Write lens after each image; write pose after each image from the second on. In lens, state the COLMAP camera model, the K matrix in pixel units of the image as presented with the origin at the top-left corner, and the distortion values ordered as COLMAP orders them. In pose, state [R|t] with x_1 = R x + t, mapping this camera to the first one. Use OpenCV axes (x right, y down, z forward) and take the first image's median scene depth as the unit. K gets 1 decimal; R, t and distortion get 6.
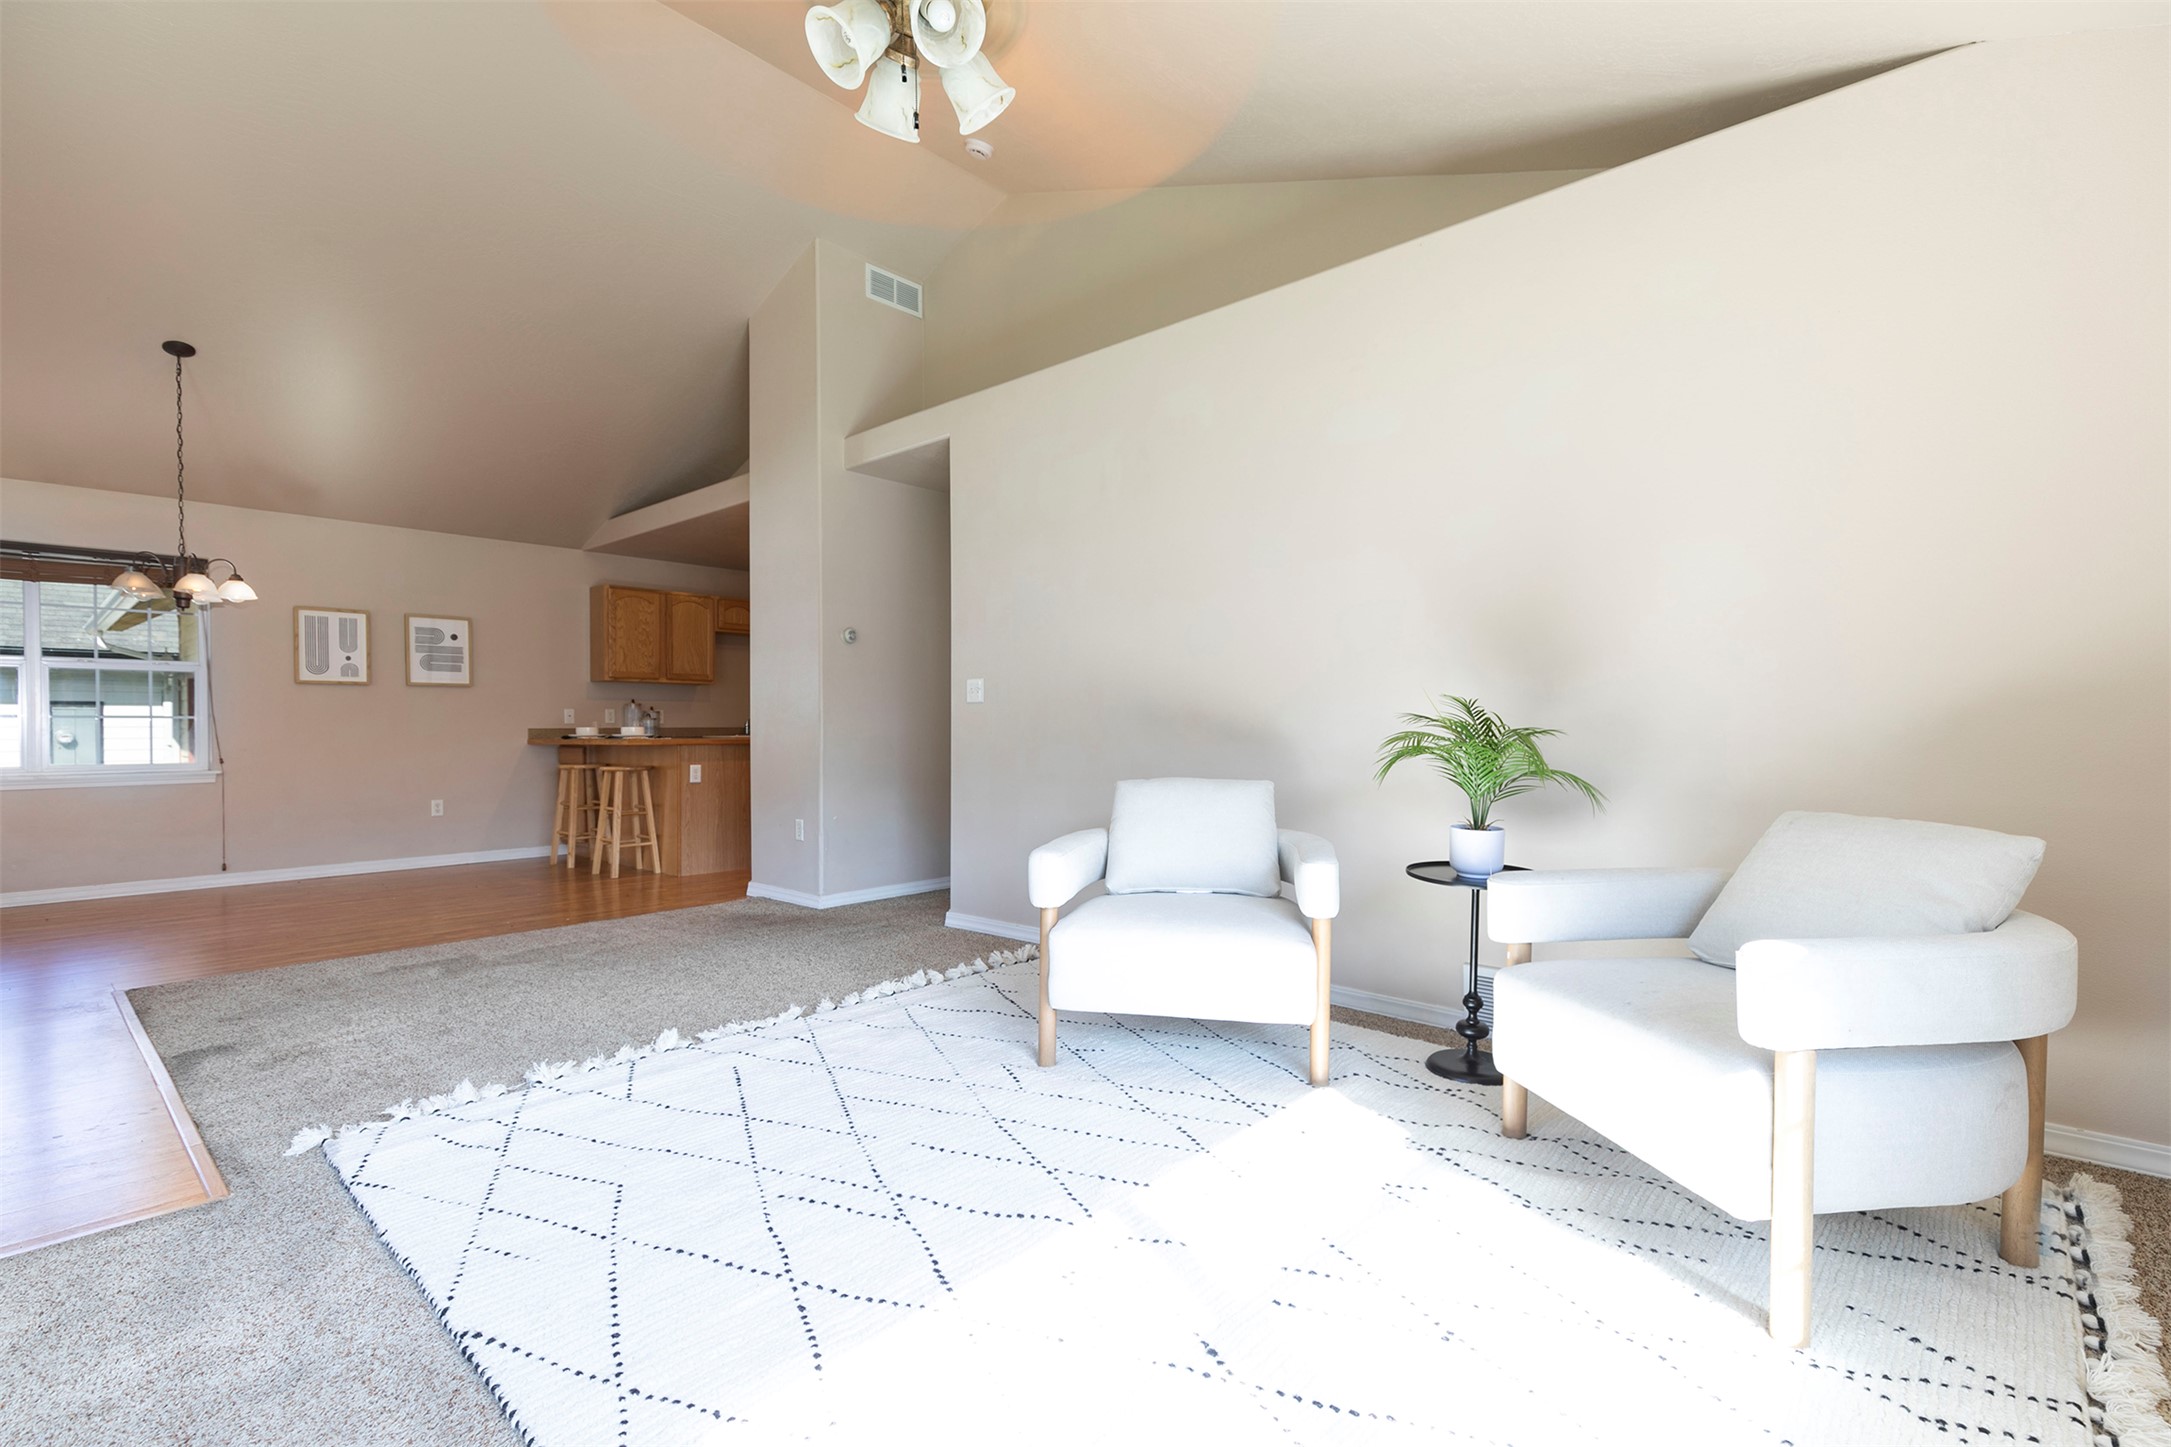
lens RADIAL K [[986.2, 0, 1081.0], [0, 986.2, 732.8], [0, 0, 1]] dist [0.010255, 0.000208]
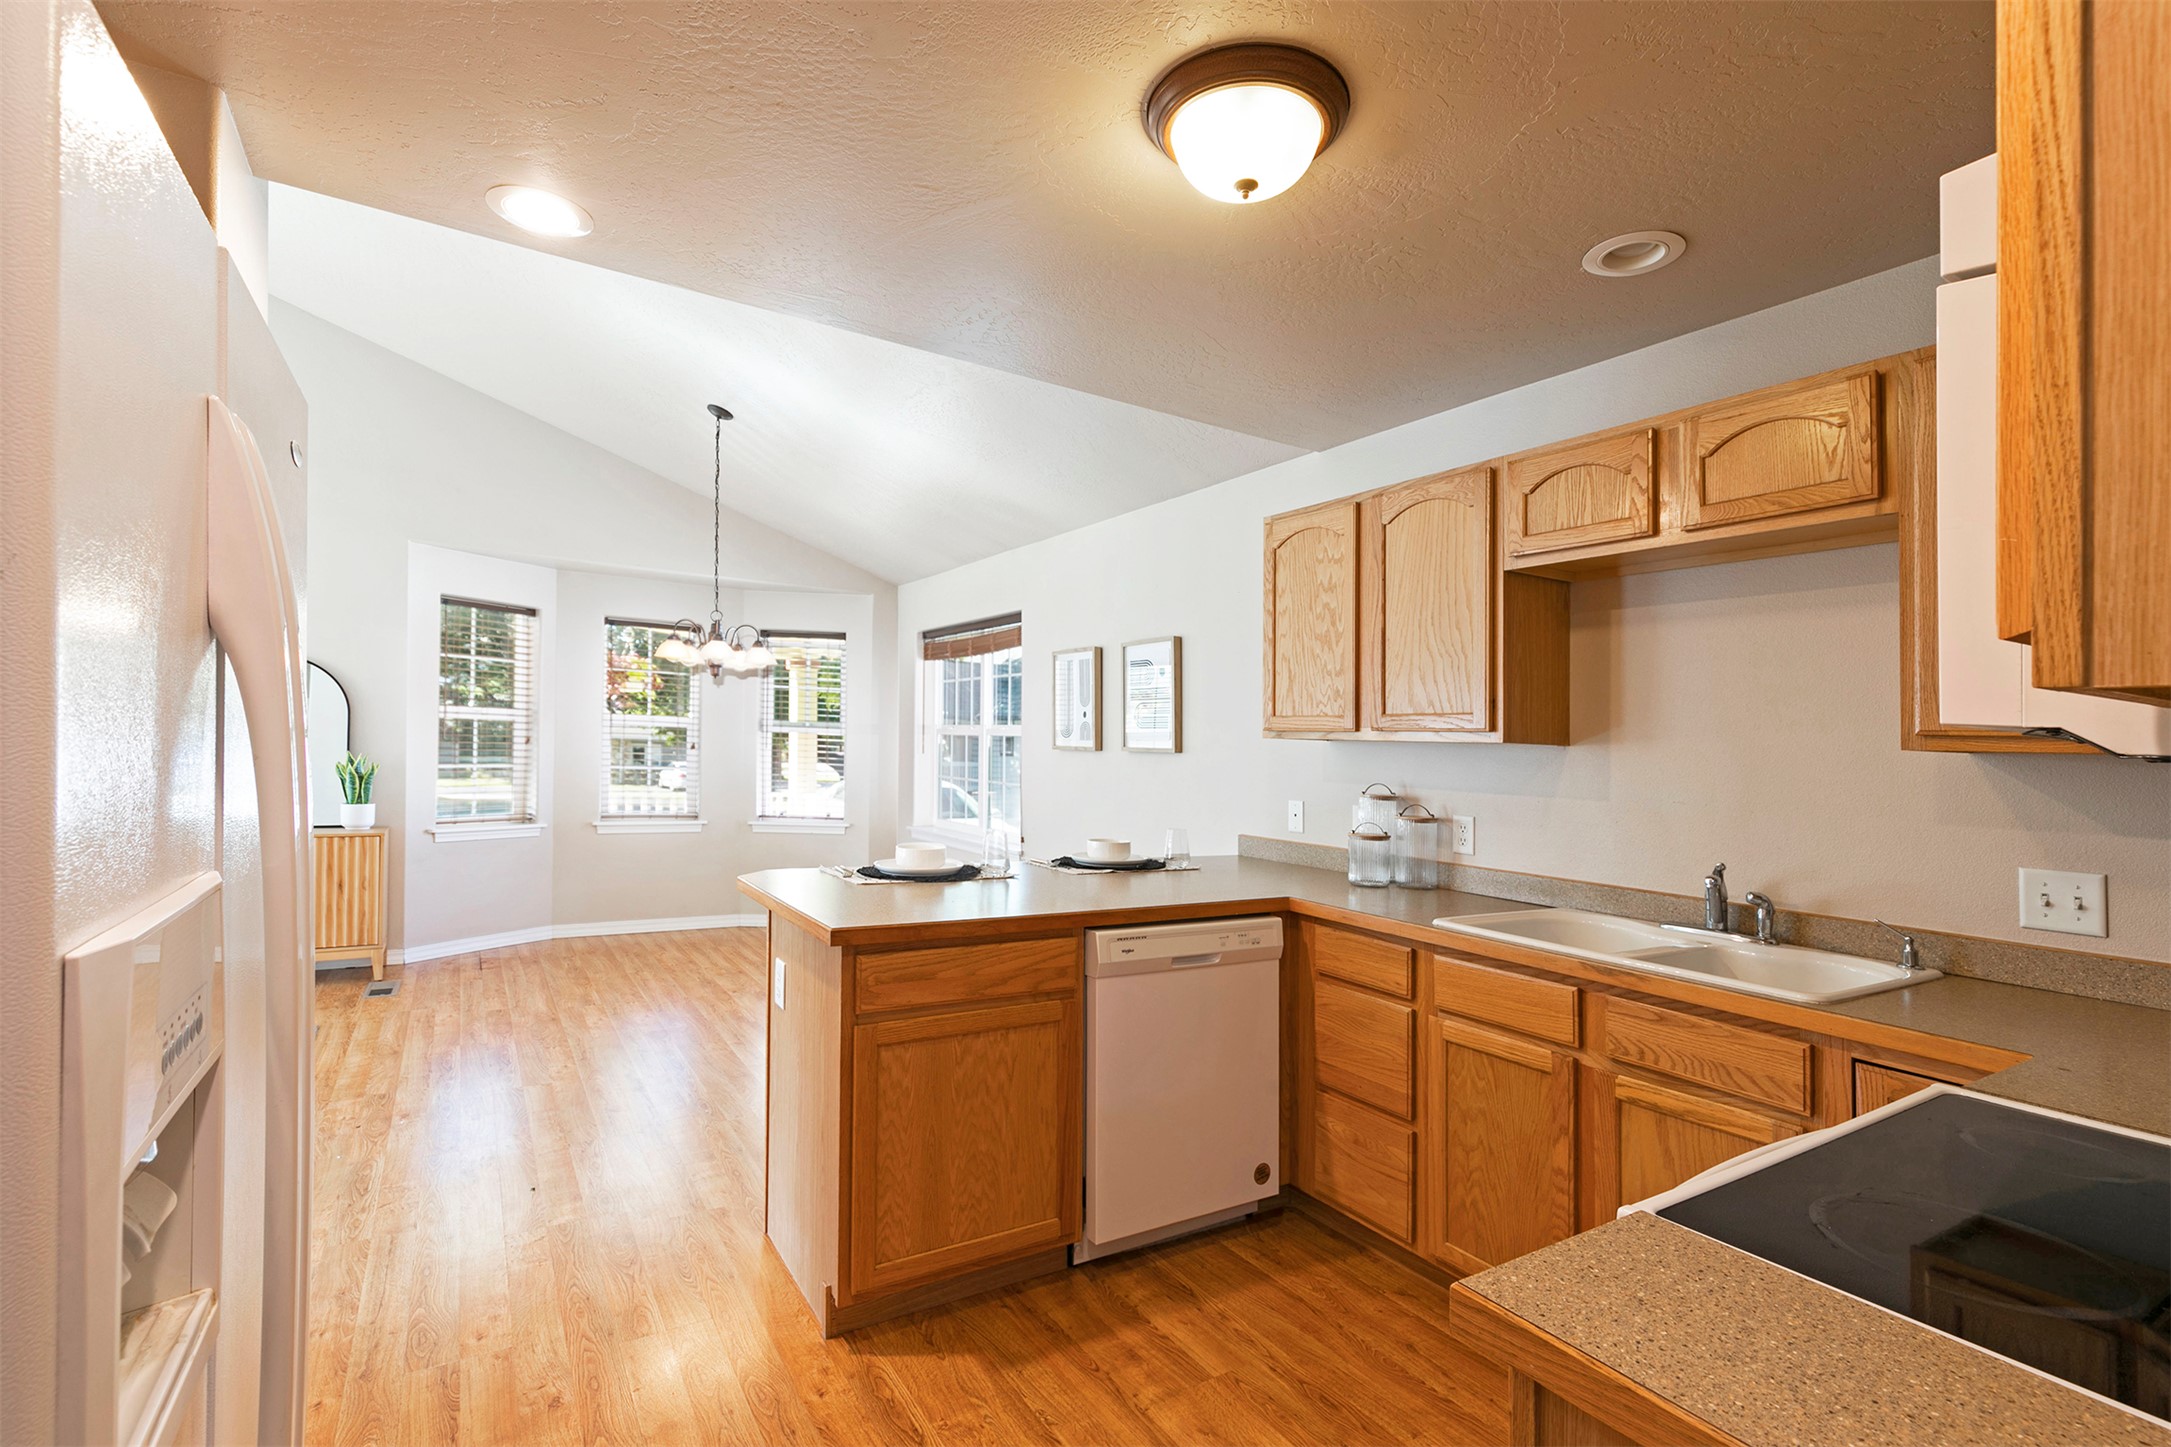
lens RADIAL K [[986.2, 0, 1130.2], [0, 986.2, 747.8], [0, 0, 1]] dist [0.010255, 0.000208]
pose [[-0.241957, -0.003745, -0.970280, -0.043413], [-0.043893, 0.999011, 0.007090, -0.057739], [0.969294, 0.044304, -0.241882, 1.208830]]
